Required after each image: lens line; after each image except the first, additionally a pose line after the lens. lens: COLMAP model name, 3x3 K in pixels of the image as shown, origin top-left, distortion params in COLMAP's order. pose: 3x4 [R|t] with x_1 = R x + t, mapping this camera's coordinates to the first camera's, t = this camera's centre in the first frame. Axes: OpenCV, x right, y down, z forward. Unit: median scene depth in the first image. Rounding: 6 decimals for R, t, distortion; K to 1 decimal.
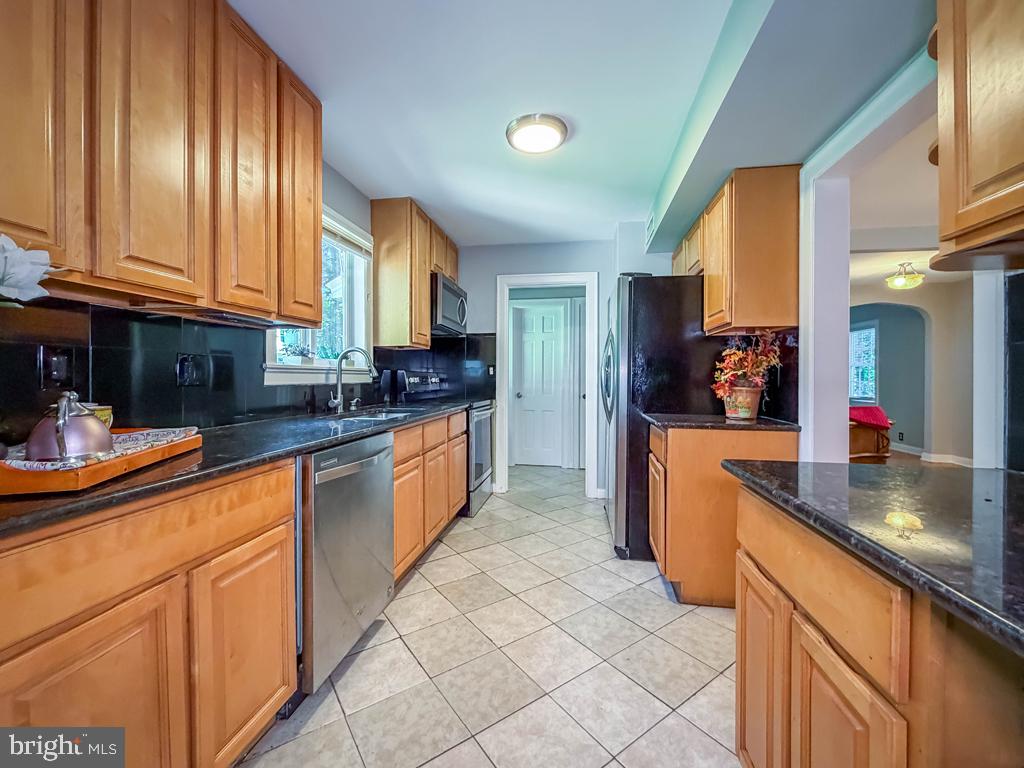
lens RADIAL K [[417.4, 0, 526.6], [0, 417.4, 378.4], [0, 0, 1]] dist [0.000194, -0.000961]
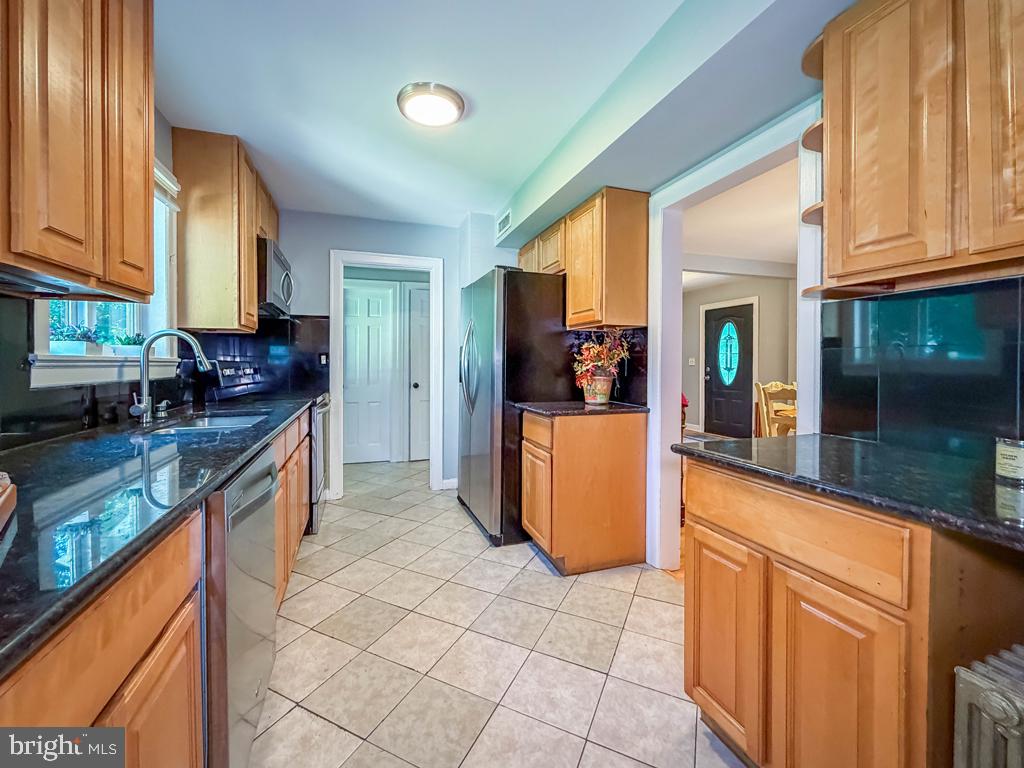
lens RADIAL K [[417.4, 0, 516.1], [0, 417.4, 367.1], [0, 0, 1]] dist [0.000194, -0.000961]
pose [[0.884415, -0.006124, 0.466660, -0.223662], [0.002239, 0.999958, 0.008879, -0.015456], [-0.466695, -0.006808, 0.884392, 0.088572]]
